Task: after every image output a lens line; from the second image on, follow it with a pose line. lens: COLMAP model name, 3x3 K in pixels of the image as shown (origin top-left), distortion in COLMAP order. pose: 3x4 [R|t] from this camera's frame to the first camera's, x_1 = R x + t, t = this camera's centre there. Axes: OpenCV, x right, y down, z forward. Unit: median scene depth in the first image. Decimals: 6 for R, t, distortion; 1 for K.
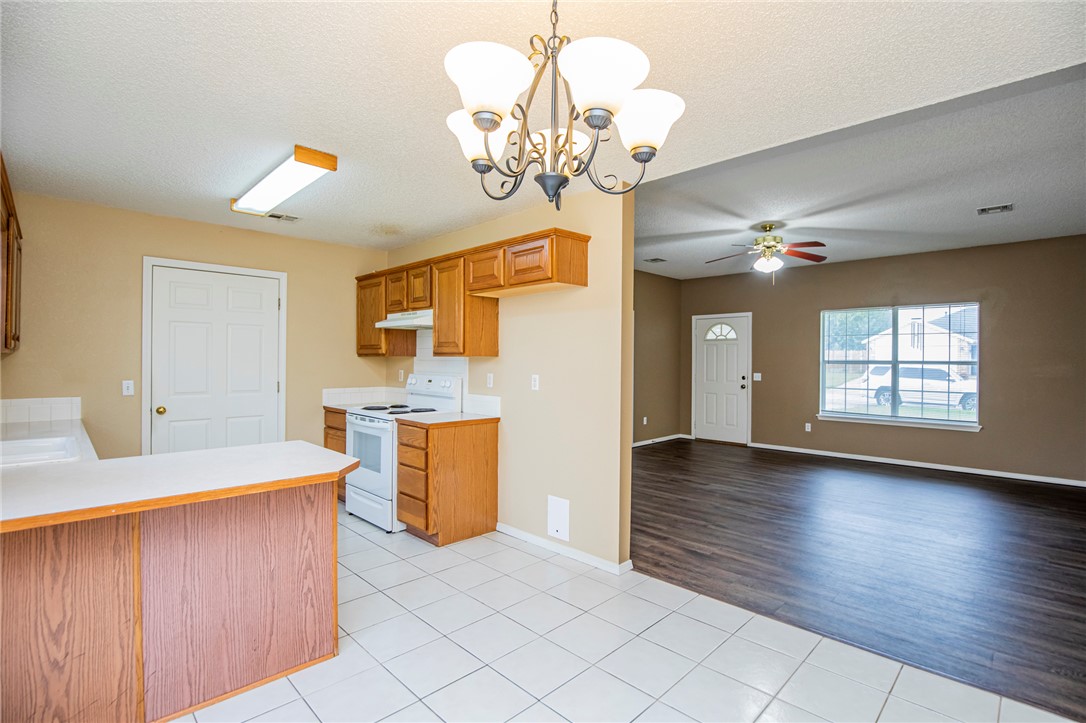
lens RADIAL K [[510.3, 0, 556.4], [0, 510.3, 361.0], [0, 0, 1]] dist [-0.031382, 0.001116]
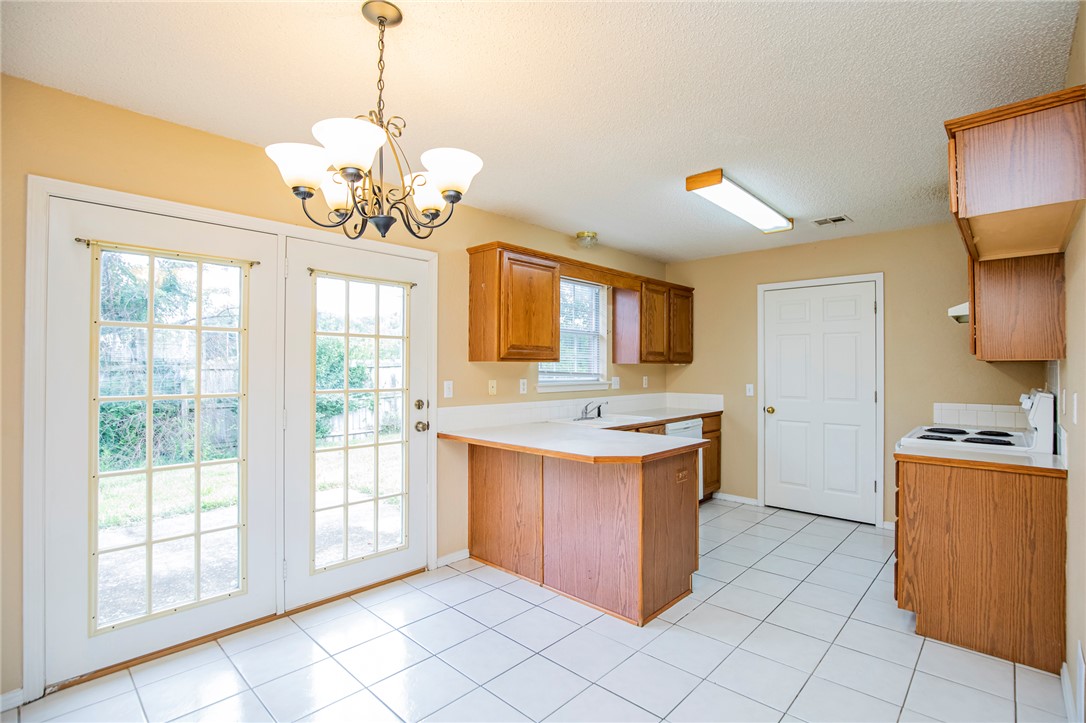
lens RADIAL K [[510.3, 0, 556.4], [0, 510.3, 361.0], [0, 0, 1]] dist [-0.031382, 0.001116]
pose [[0.033499, -0.019644, -0.999246, 0.400391], [-0.004347, 0.999794, -0.019801, 0.006899], [0.999429, 0.005007, 0.033407, 0.437029]]
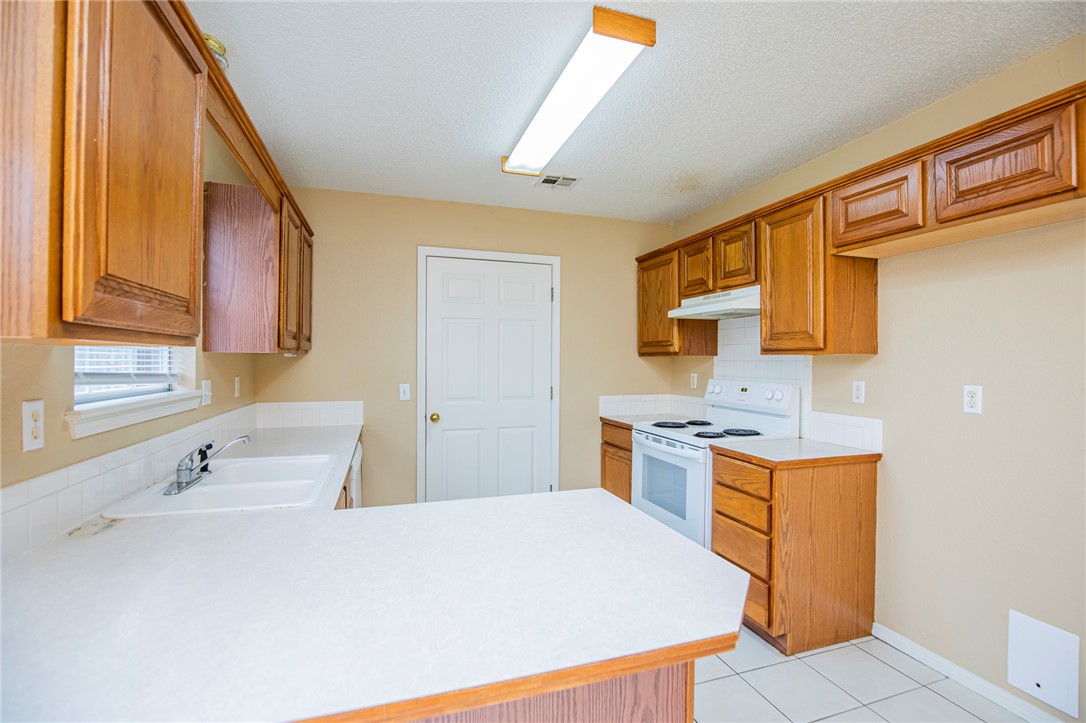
lens RADIAL K [[502.2, 0, 555.7], [0, 502.2, 361.4], [0, 0, 1]] dist [-0.031869, 0.000926]
pose [[0.893670, -0.002759, -0.448716, -0.192999], [0.002080, 0.999996, -0.002006, 0.000612], [0.448719, 0.000860, 0.893672, 0.292549]]
